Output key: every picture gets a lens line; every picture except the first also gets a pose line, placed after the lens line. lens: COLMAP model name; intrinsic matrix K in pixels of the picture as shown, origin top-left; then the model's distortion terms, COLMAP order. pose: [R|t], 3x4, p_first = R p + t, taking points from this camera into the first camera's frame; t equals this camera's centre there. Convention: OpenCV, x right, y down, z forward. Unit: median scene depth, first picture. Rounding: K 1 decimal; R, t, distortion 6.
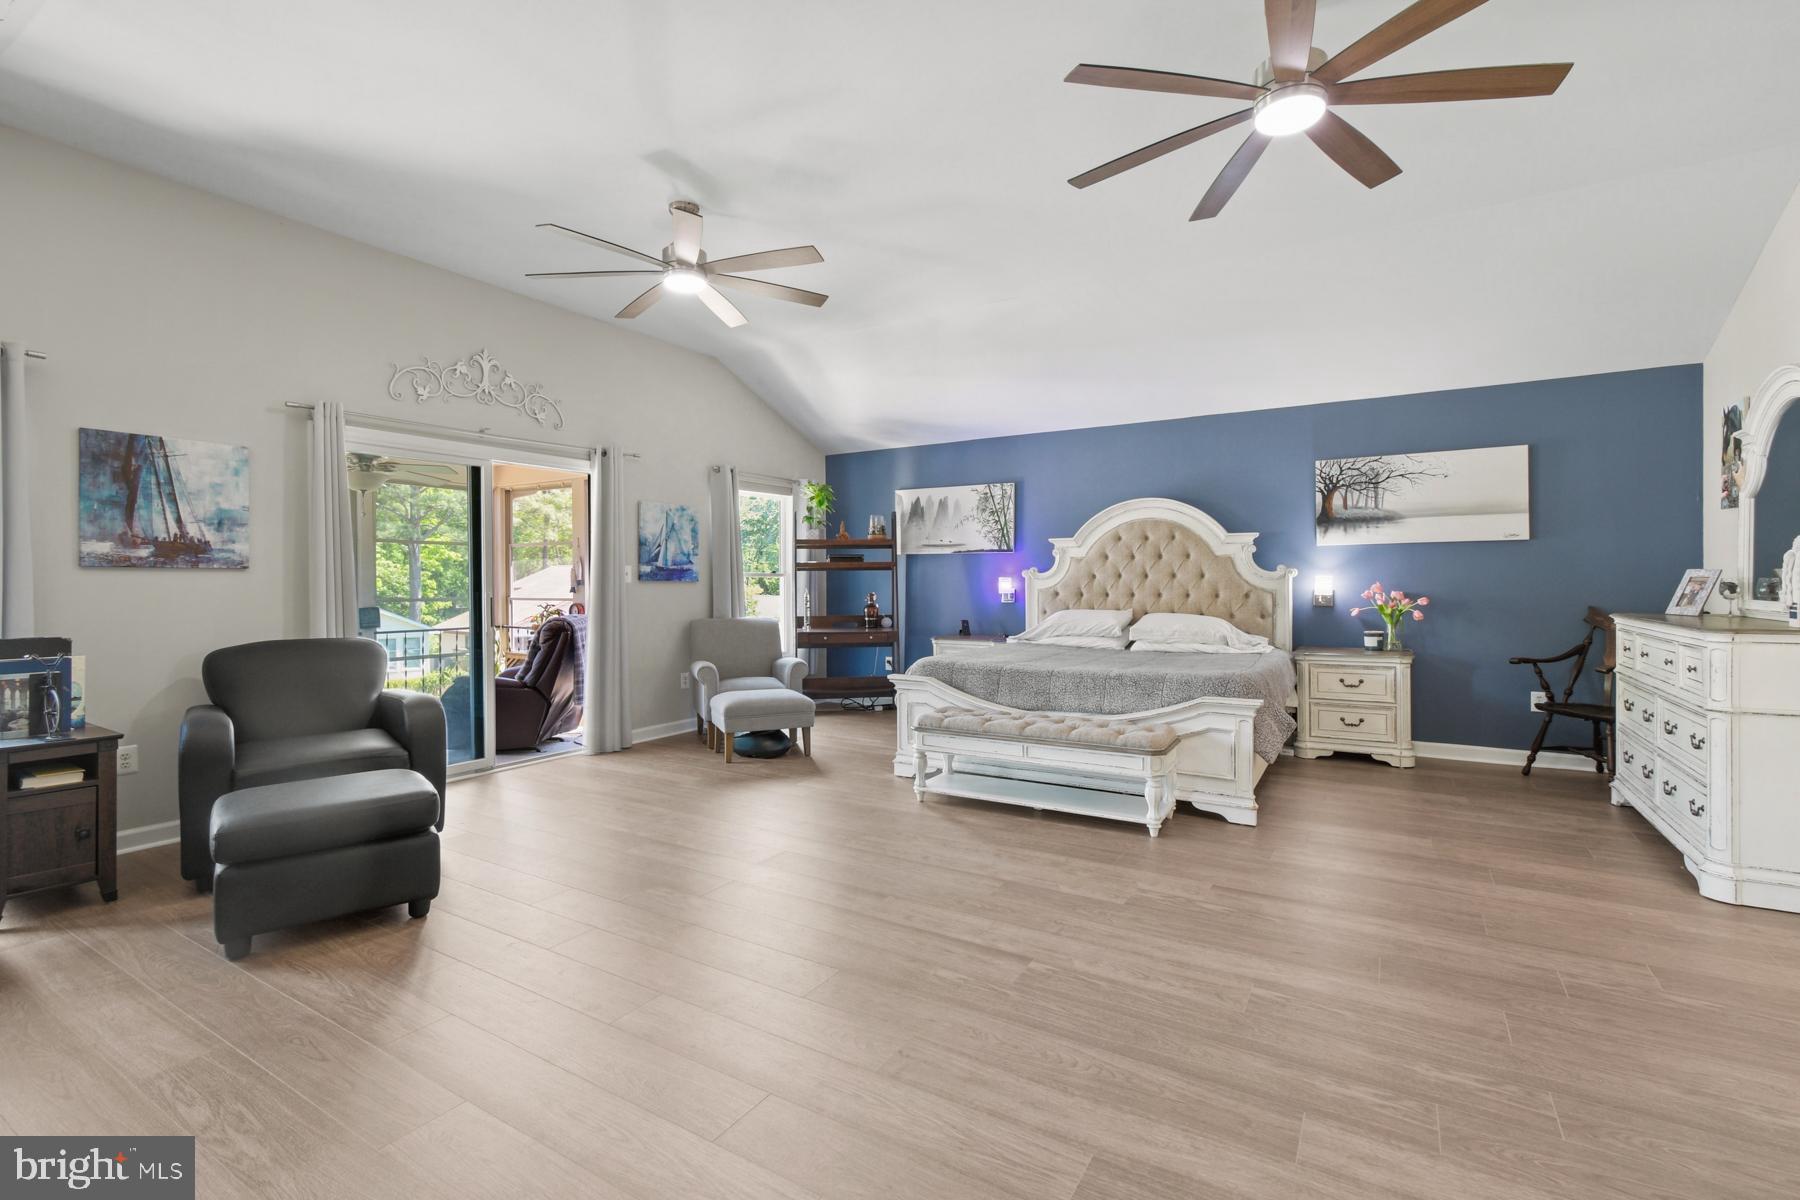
lens RADIAL K [[807.0, 0, 899.0], [0, 807.0, 588.4], [0, 0, 1]] dist [0.001850, -0.000420]
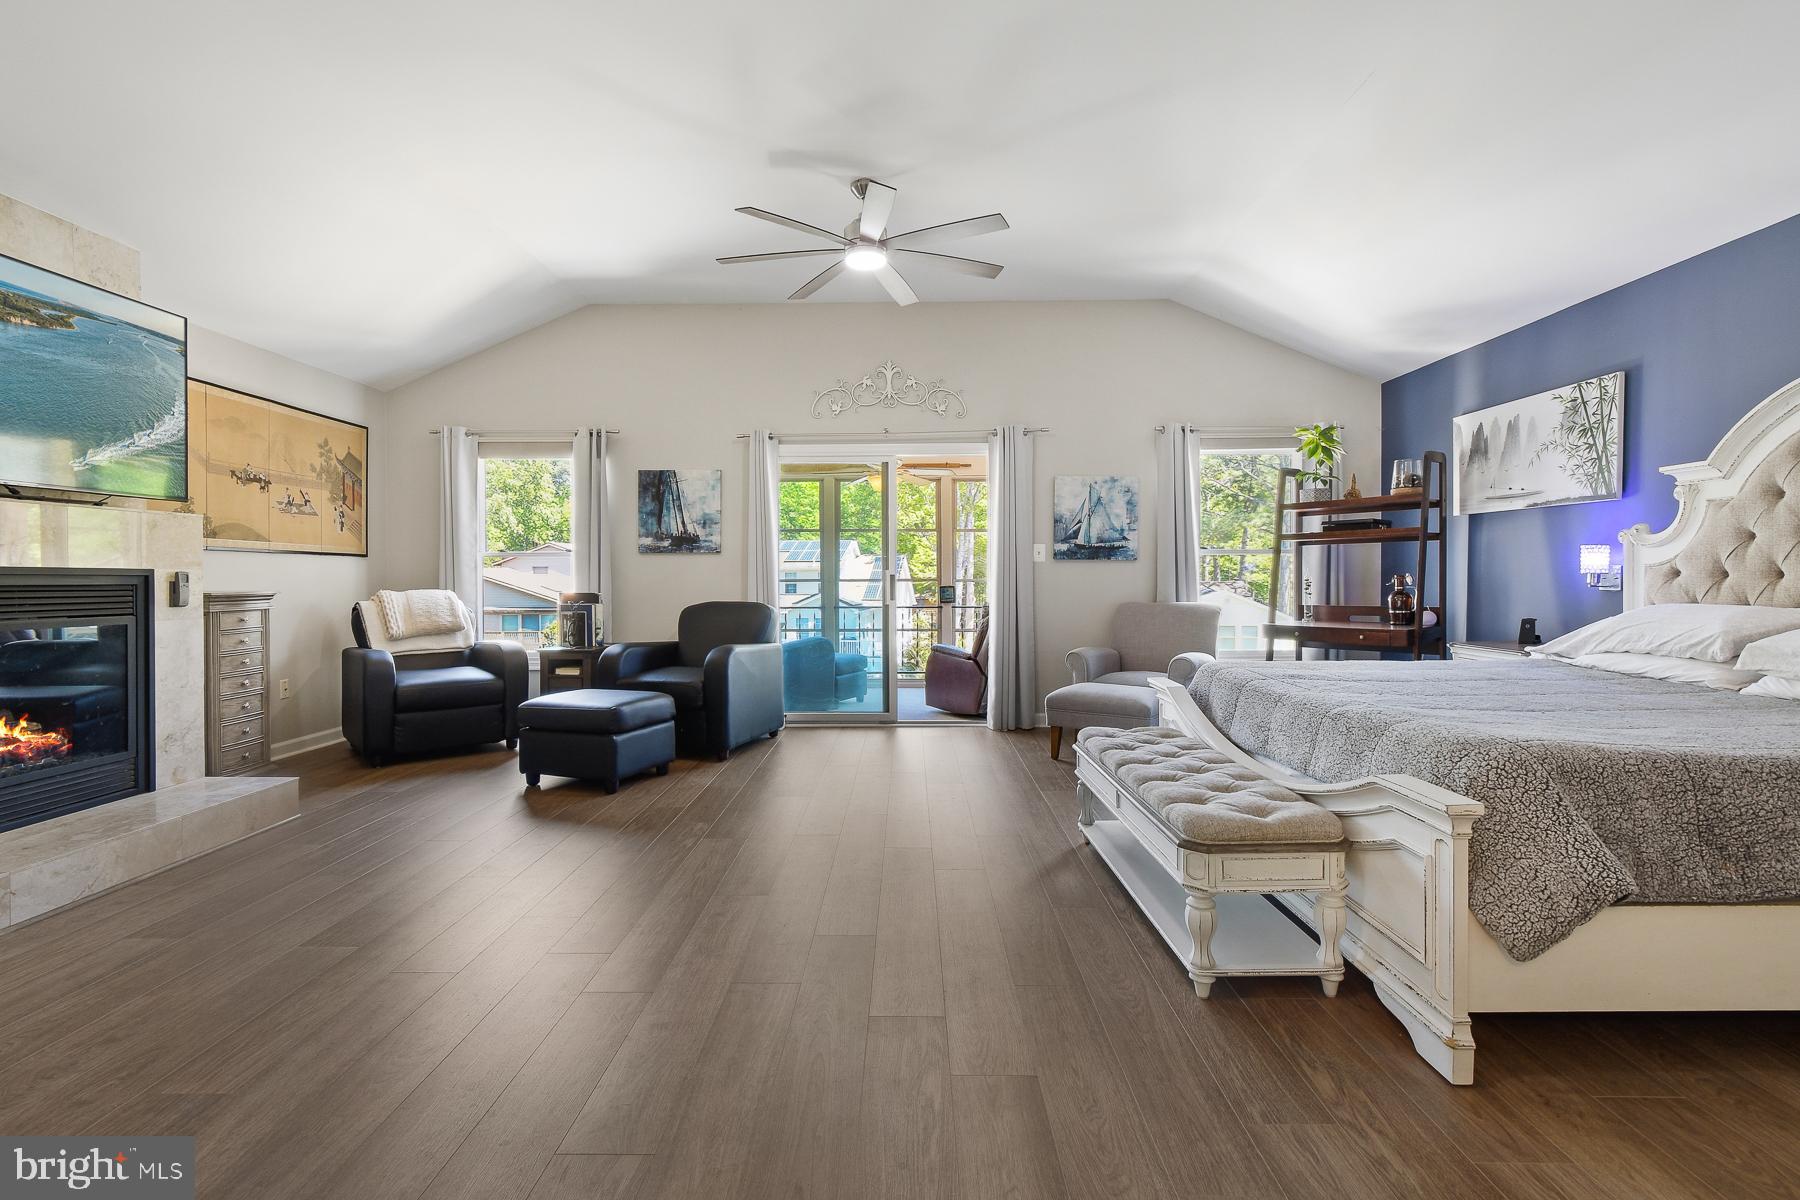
lens RADIAL K [[832.4, 0, 899.1], [0, 832.4, 592.4], [0, 0, 1]] dist [0.004195, 0.000079]
pose [[0.511446, 0.017875, -0.859129, 0.484704], [-0.004193, 0.999824, 0.018306, 0.013719], [0.859305, -0.005760, 0.511431, 0.366517]]
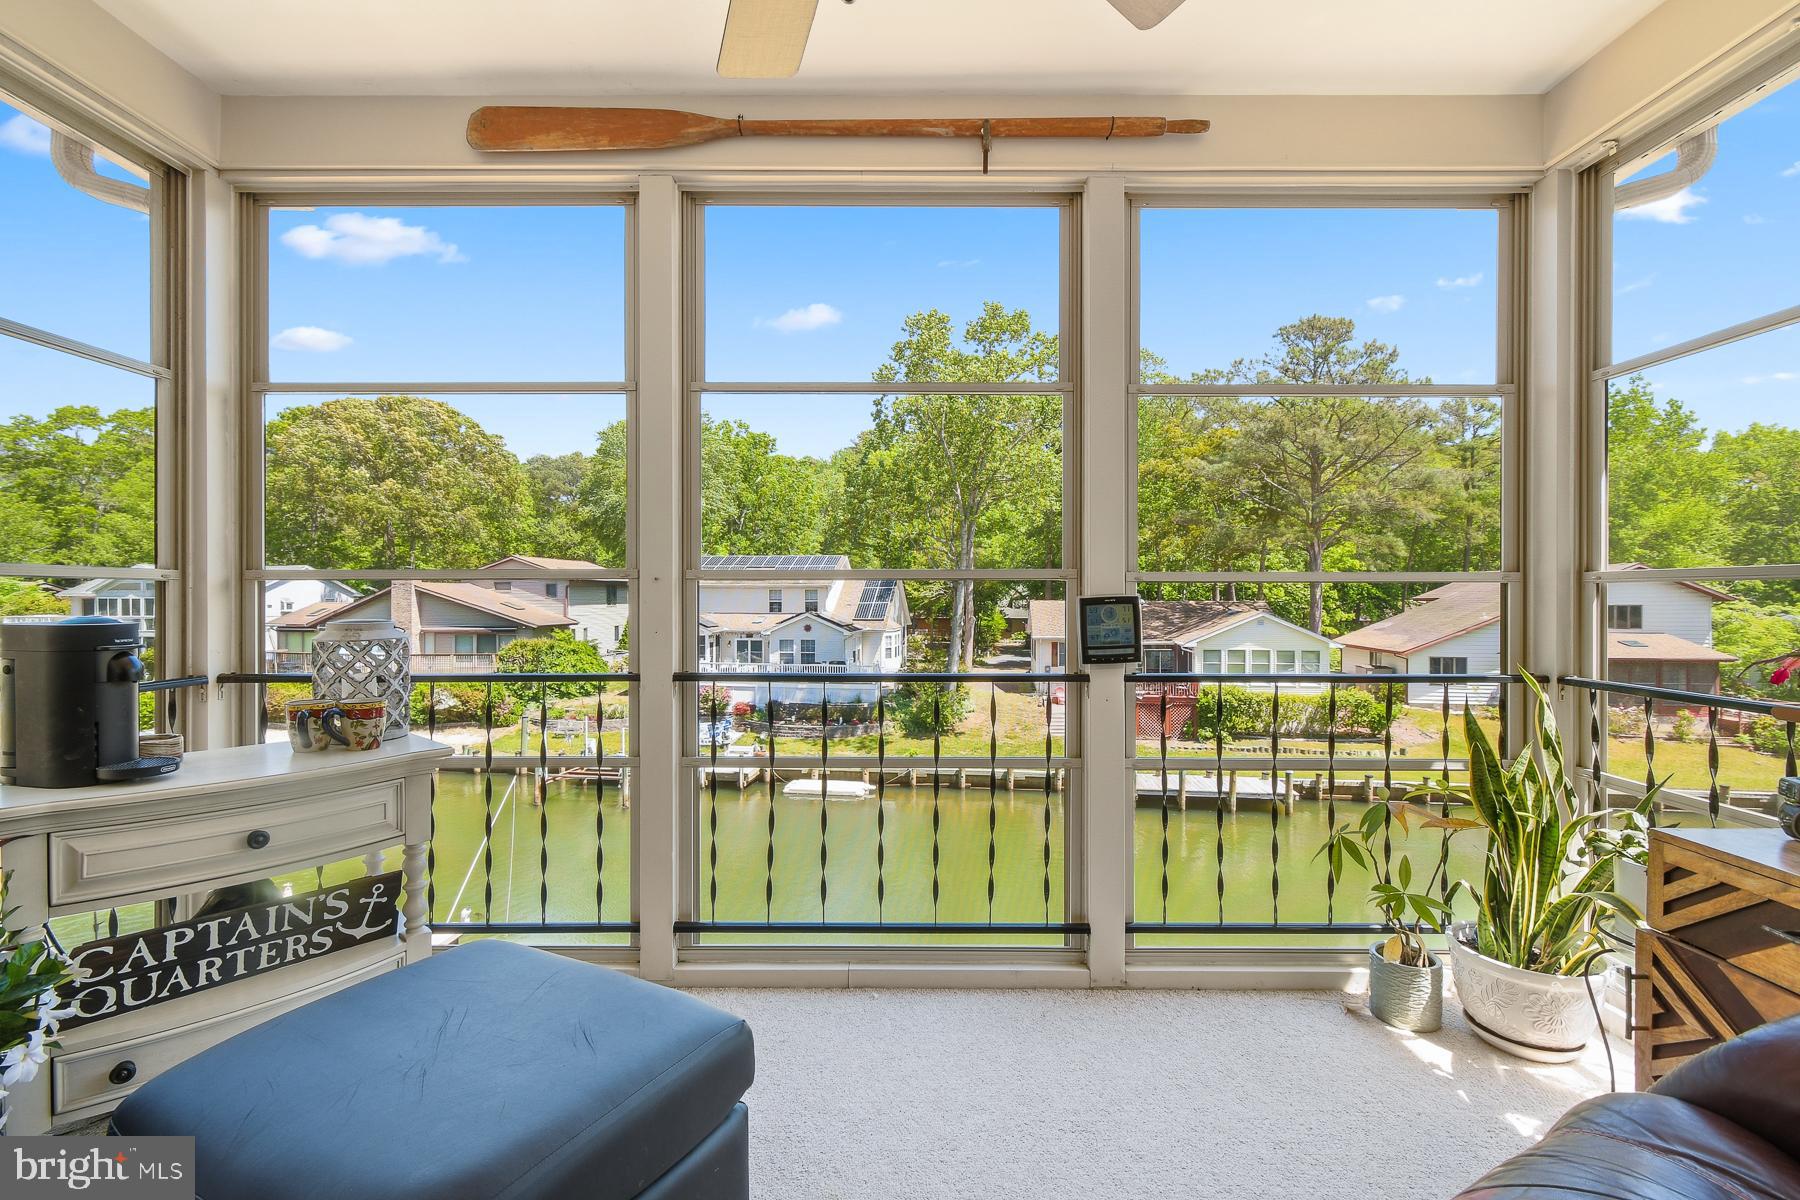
lens RADIAL K [[801.0, 0, 903.0], [0, 801.0, 600.5], [0, 0, 1]] dist [0.001322, -0.000437]
pose [[0.525084, 0.008644, -0.851006, -0.548161], [-0.008690, 0.999951, 0.004795, 0.030656], [0.851006, 0.004877, 0.525133, 0.963340]]
